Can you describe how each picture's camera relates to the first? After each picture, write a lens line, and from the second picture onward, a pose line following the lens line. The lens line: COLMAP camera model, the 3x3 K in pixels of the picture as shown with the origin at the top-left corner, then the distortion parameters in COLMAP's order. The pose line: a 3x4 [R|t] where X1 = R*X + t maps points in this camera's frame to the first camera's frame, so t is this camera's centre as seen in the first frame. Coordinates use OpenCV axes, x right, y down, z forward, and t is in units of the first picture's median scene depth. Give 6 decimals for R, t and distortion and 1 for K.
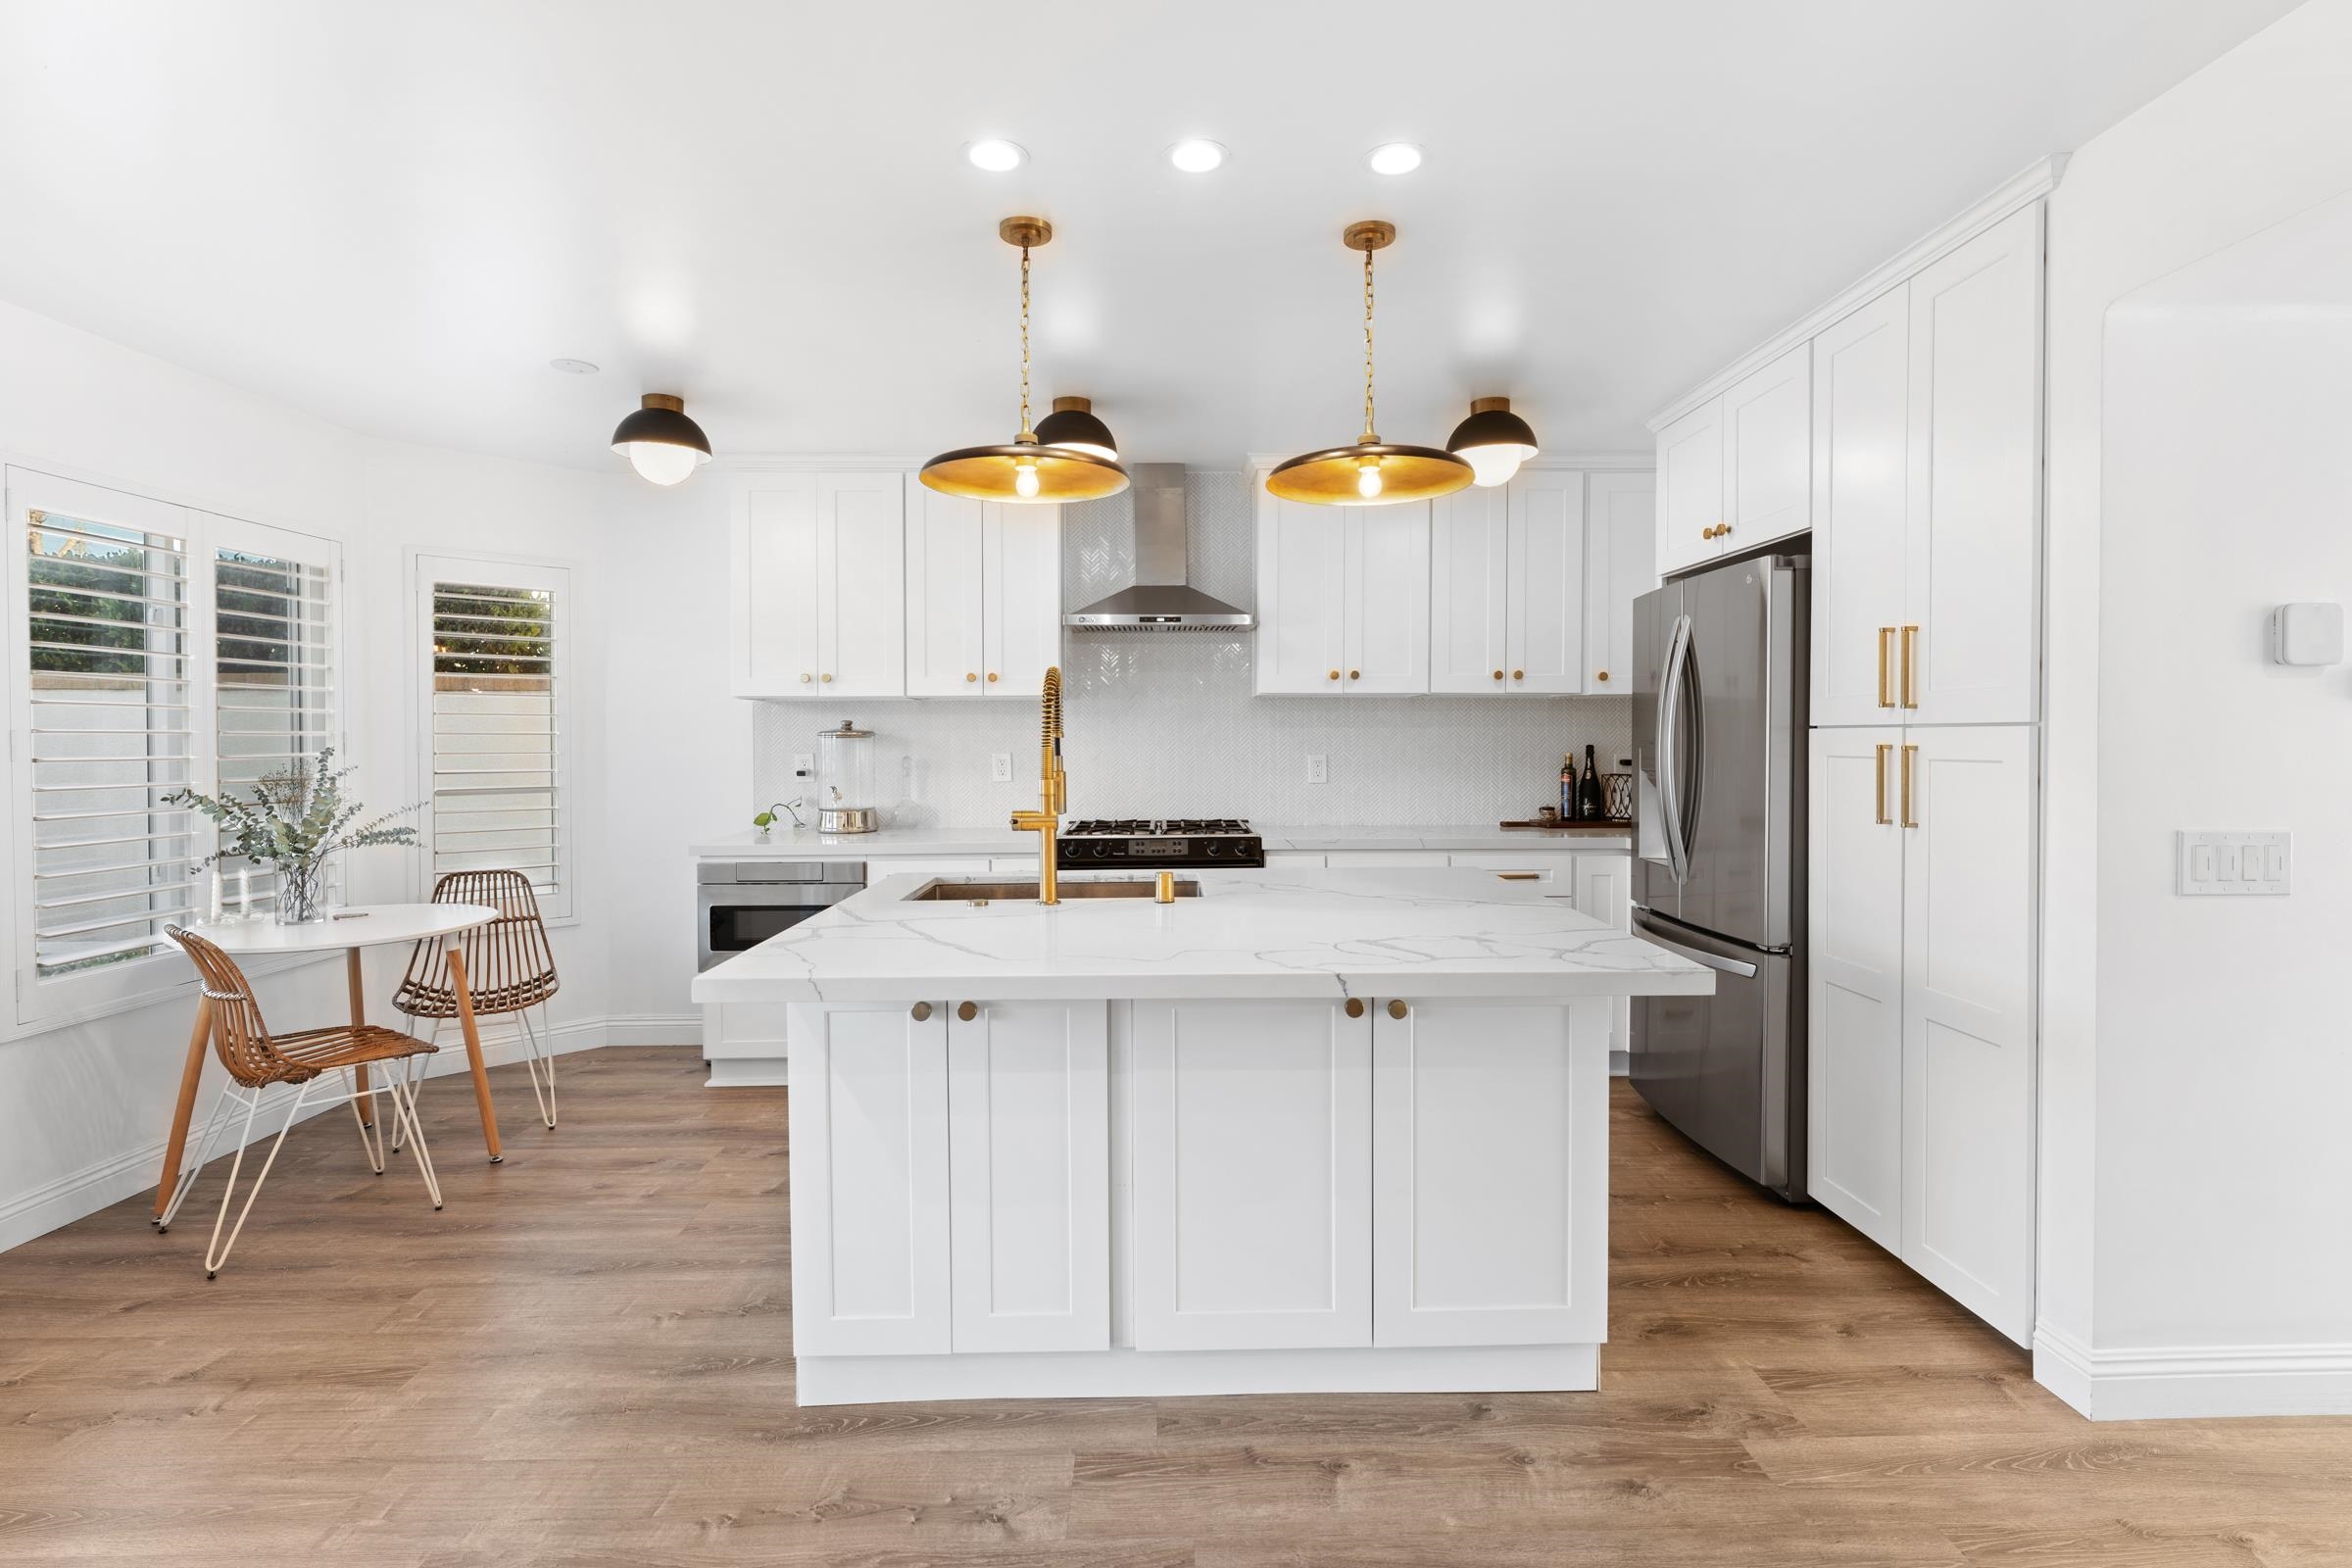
lens RADIAL K [[1097.8, 0, 1179.4], [0, 1097.8, 753.6], [0, 0, 1]] dist [-0.002814, -0.000021]
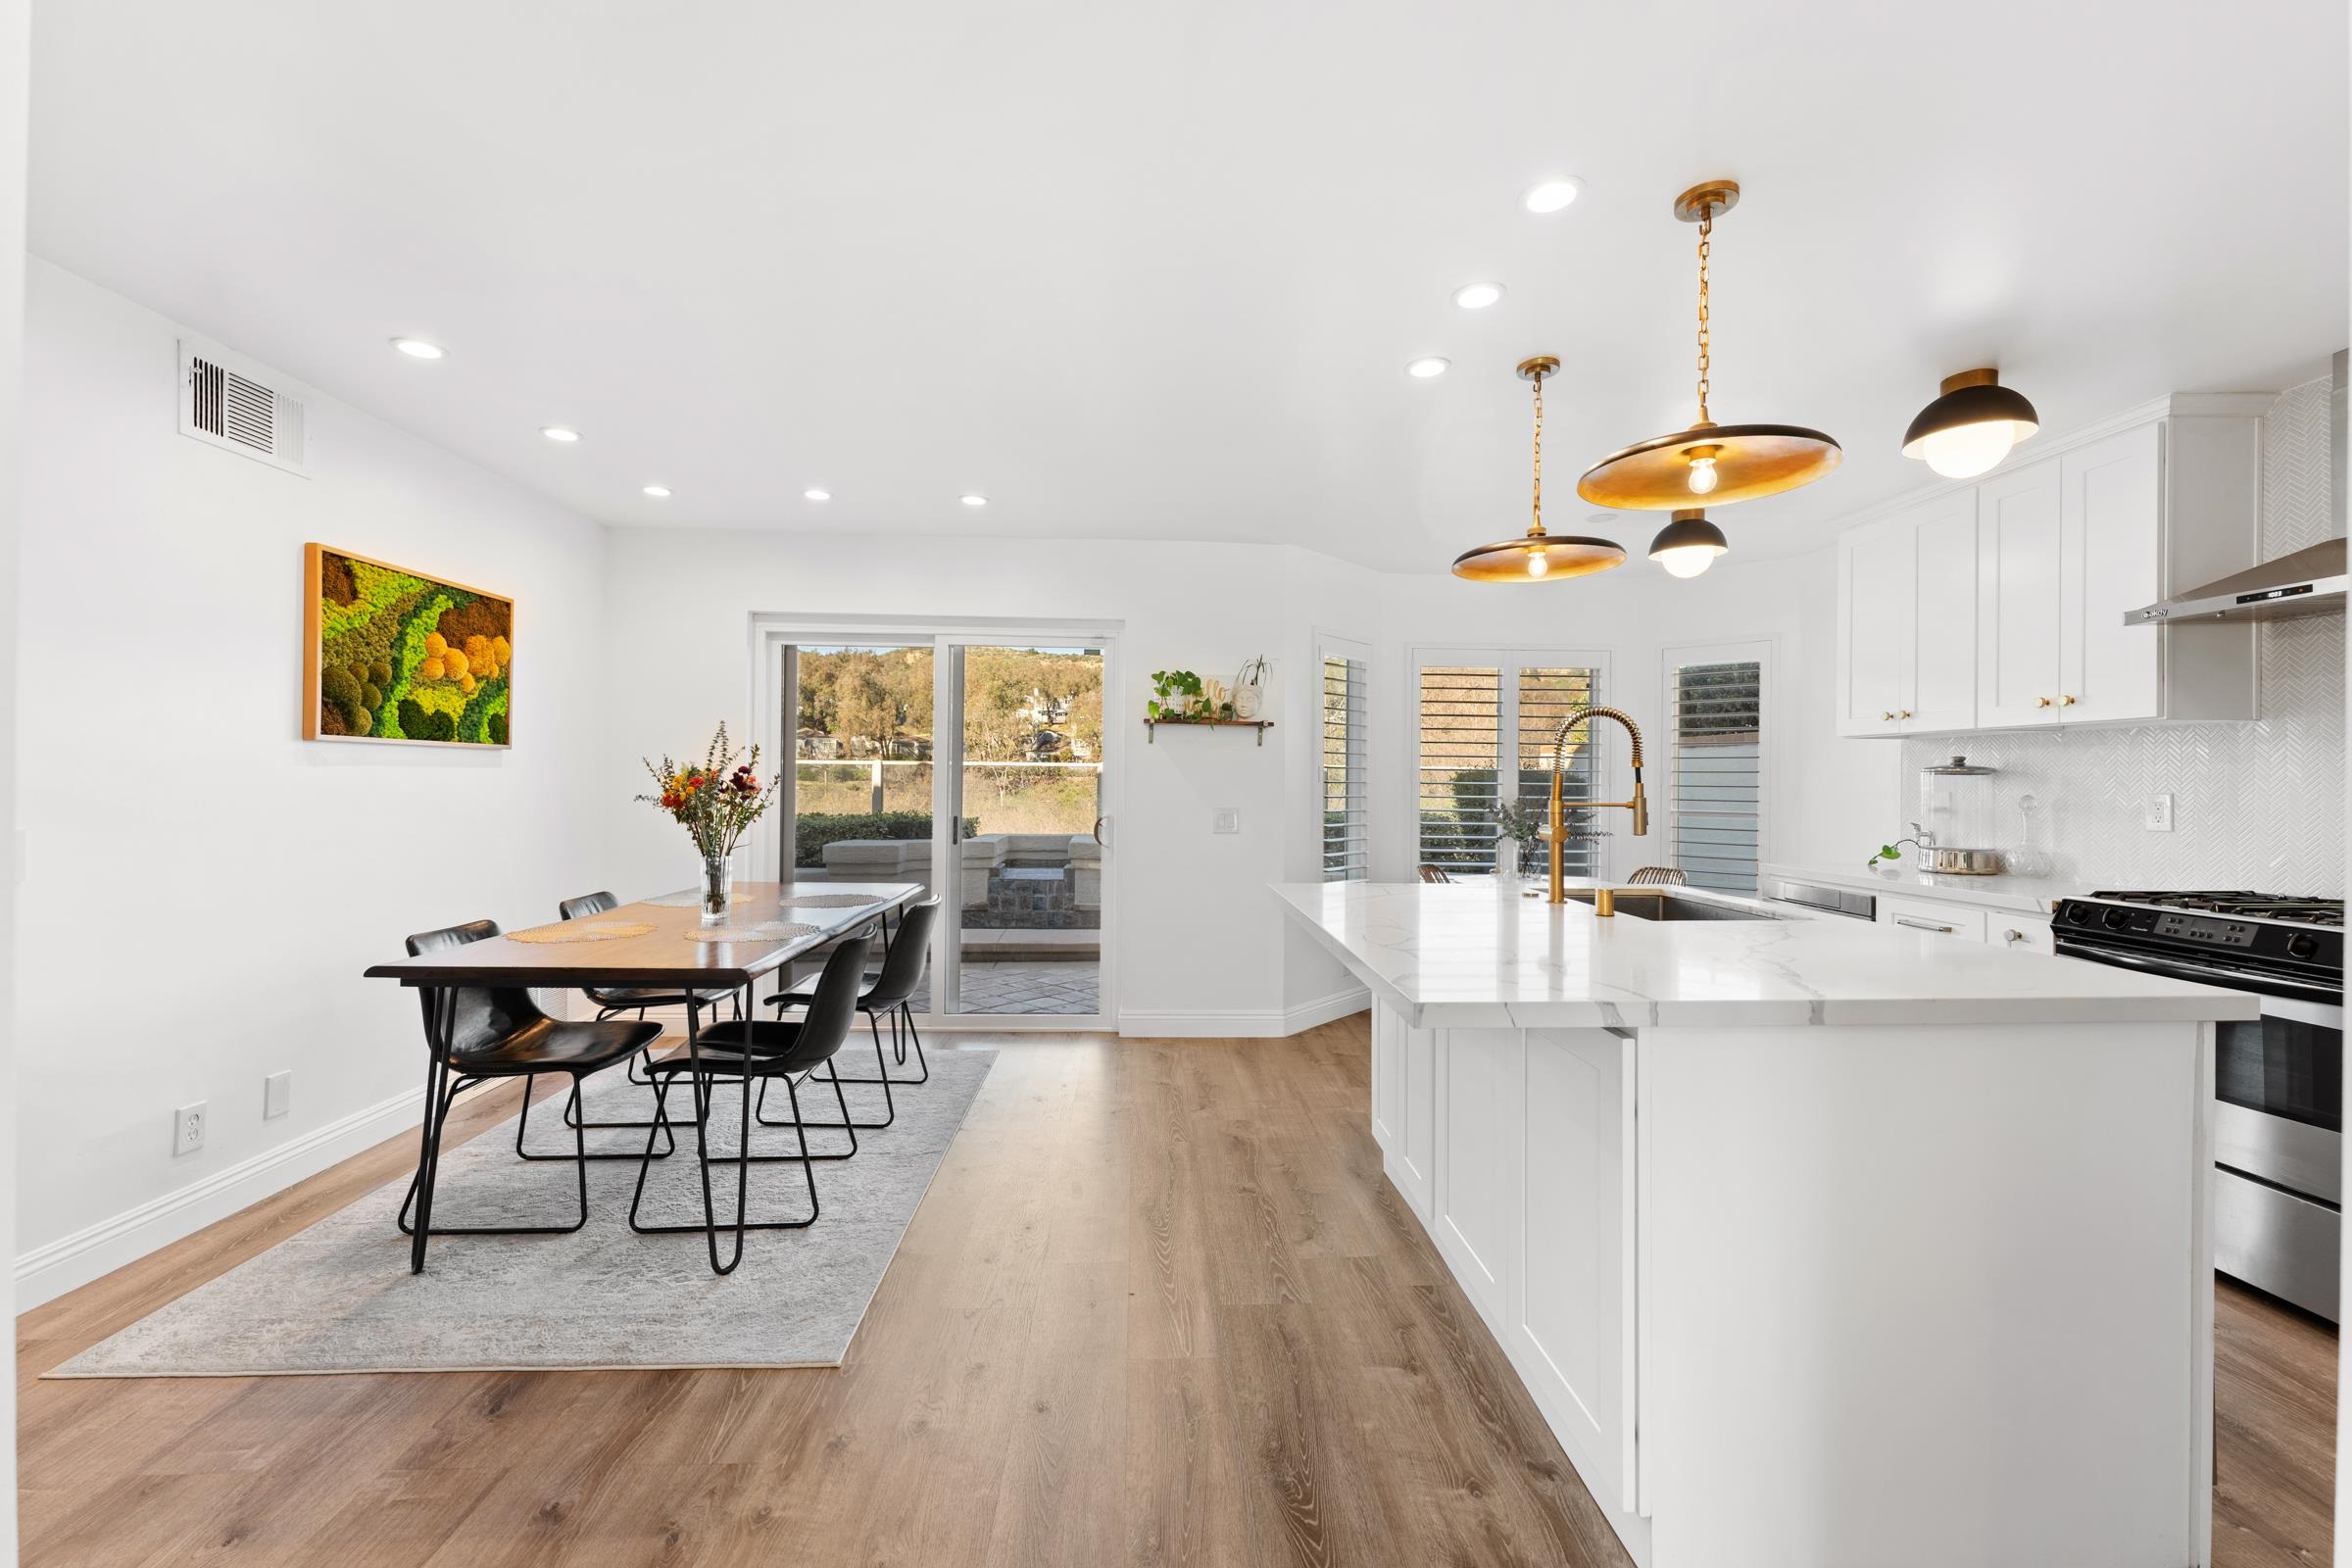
lens RADIAL K [[938.2, 0, 1178.6], [0, 938.2, 777.8], [0, 0, 1]] dist [0.000430, -0.000237]
pose [[0.024282, 0.000450, -0.999705, 0.577687], [-0.023753, 0.999718, -0.000127, 0.005579], [0.999423, 0.023750, 0.024285, 0.350170]]
